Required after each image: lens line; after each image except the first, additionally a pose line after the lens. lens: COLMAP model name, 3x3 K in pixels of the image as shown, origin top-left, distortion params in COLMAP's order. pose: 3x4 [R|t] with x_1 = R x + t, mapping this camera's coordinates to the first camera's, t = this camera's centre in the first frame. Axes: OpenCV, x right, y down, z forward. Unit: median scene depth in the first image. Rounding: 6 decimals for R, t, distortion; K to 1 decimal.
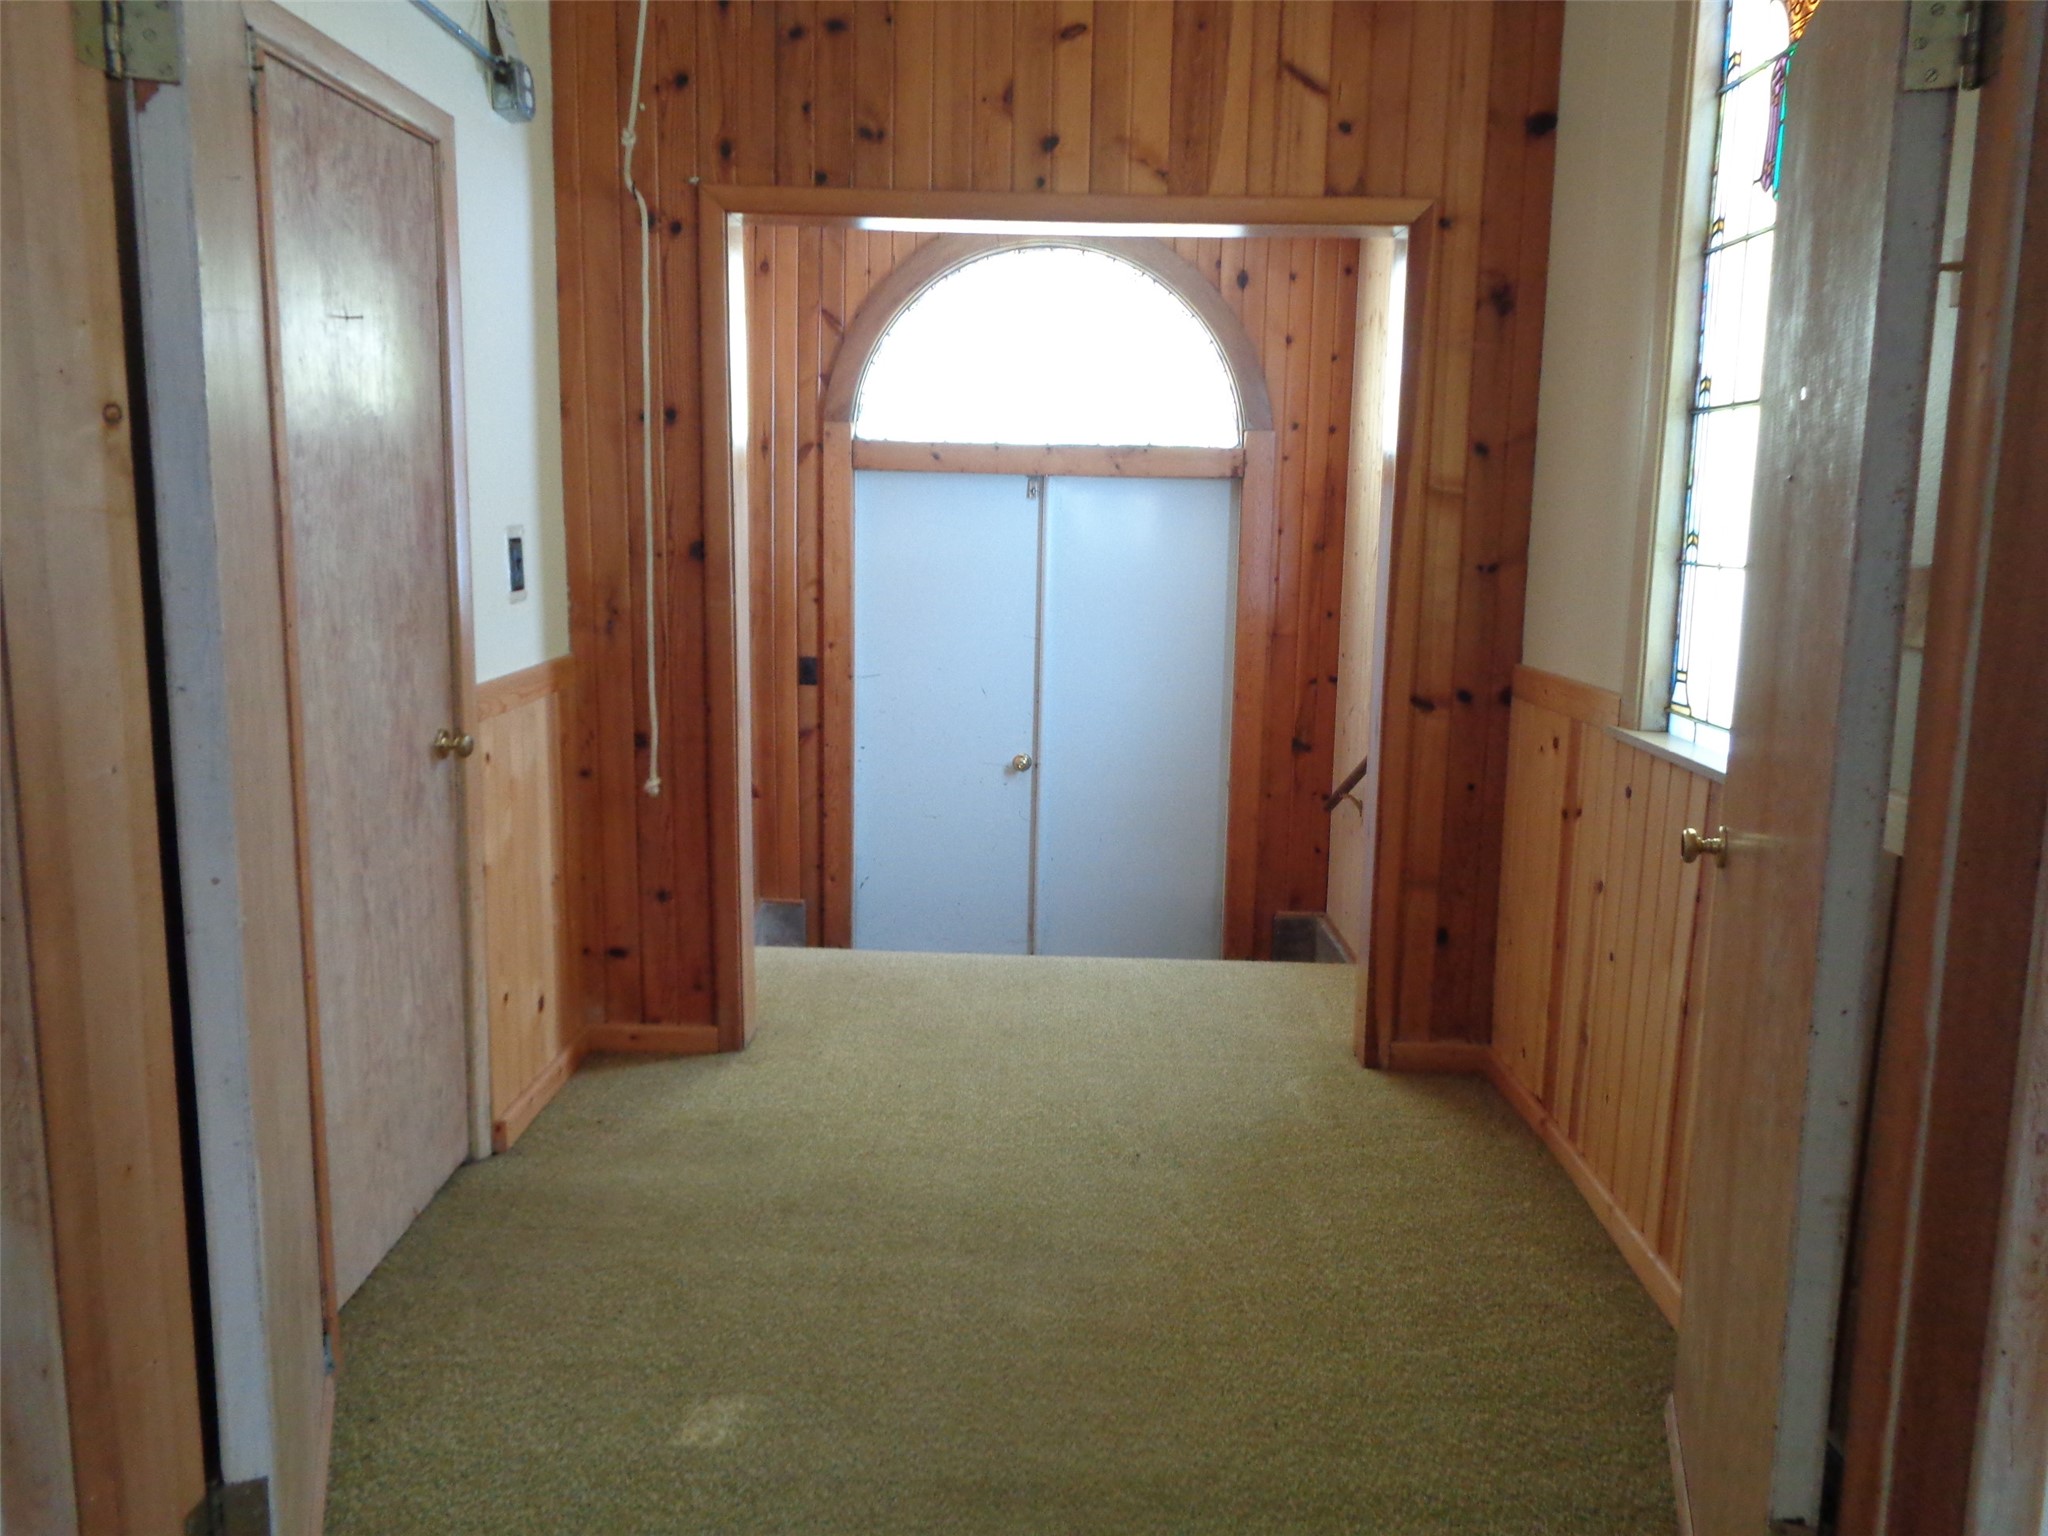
lens RADIAL K [[1509.7, 0, 1024.3], [0, 1509.7, 763.9], [0, 0, 1]] dist [-0.008291, 0.003441]
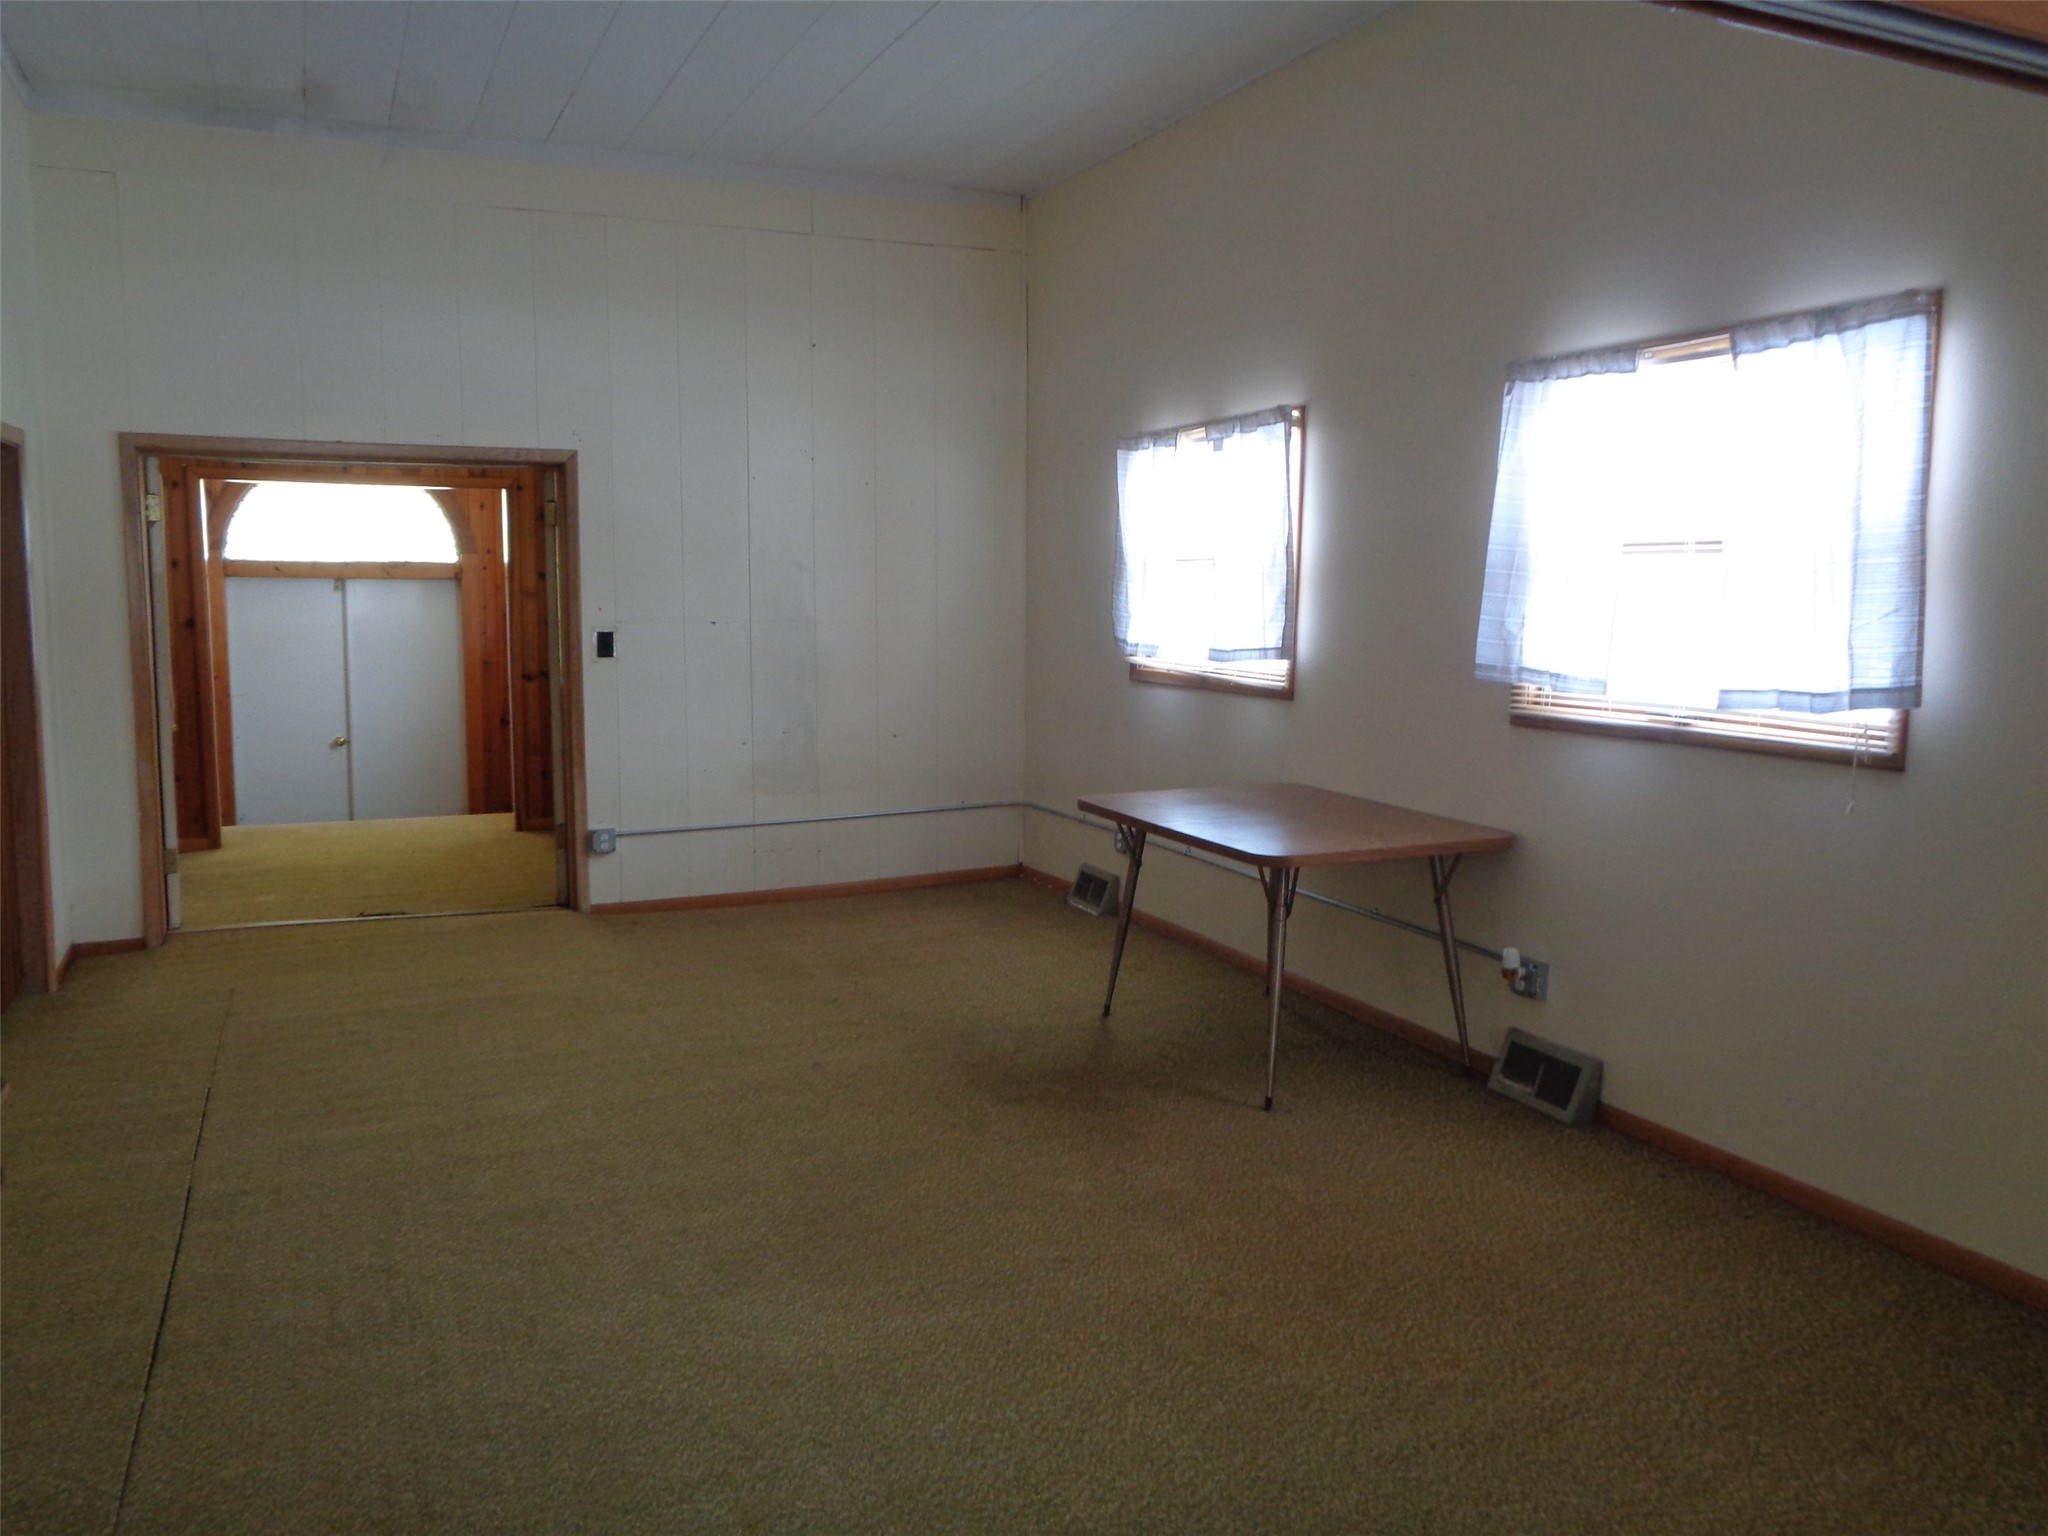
lens RADIAL K [[1509.7, 0, 1023.6], [0, 1509.7, 760.9], [0, 0, 1]] dist [-0.008291, 0.003441]
pose [[0.898355, -0.061296, 0.434972, -0.054318], [0.080625, 0.996403, -0.026104, 0.138783], [-0.431808, 0.058520, 0.900065, -0.963742]]
